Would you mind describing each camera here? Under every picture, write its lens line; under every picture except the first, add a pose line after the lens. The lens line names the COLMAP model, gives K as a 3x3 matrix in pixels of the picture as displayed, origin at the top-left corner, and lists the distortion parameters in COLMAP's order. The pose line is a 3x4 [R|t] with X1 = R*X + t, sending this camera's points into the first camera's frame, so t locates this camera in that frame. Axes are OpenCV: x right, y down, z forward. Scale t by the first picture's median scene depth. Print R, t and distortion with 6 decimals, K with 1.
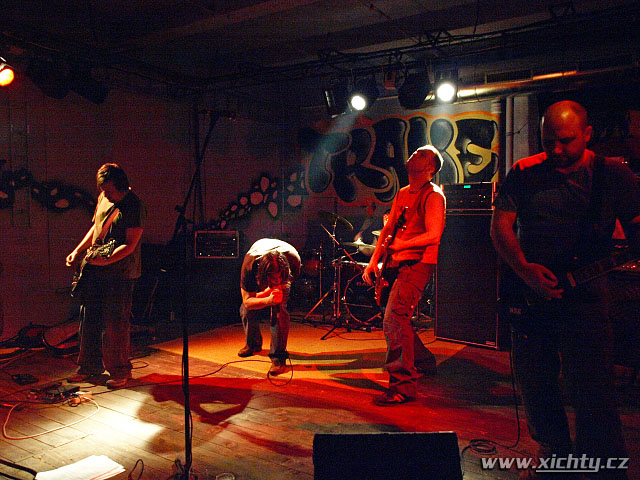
lens RADIAL K [[532.7, 0, 322.8], [0, 532.7, 242.8], [0, 0, 1]] dist [-0.082382, 0.083058]
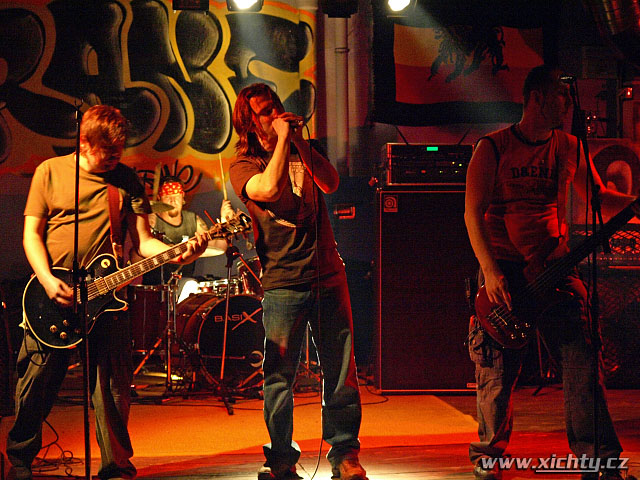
lens RADIAL K [[1592.7, 0, 314.5], [0, 1592.7, 236.5], [0, 0, 1]] dist [0.029528, 0.000000]
pose [[0.727088, -0.025159, 0.686083, -0.849772], [0.040782, 0.999146, -0.006580, 0.006055], [-0.685332, 0.032764, 0.727493, -0.232108]]
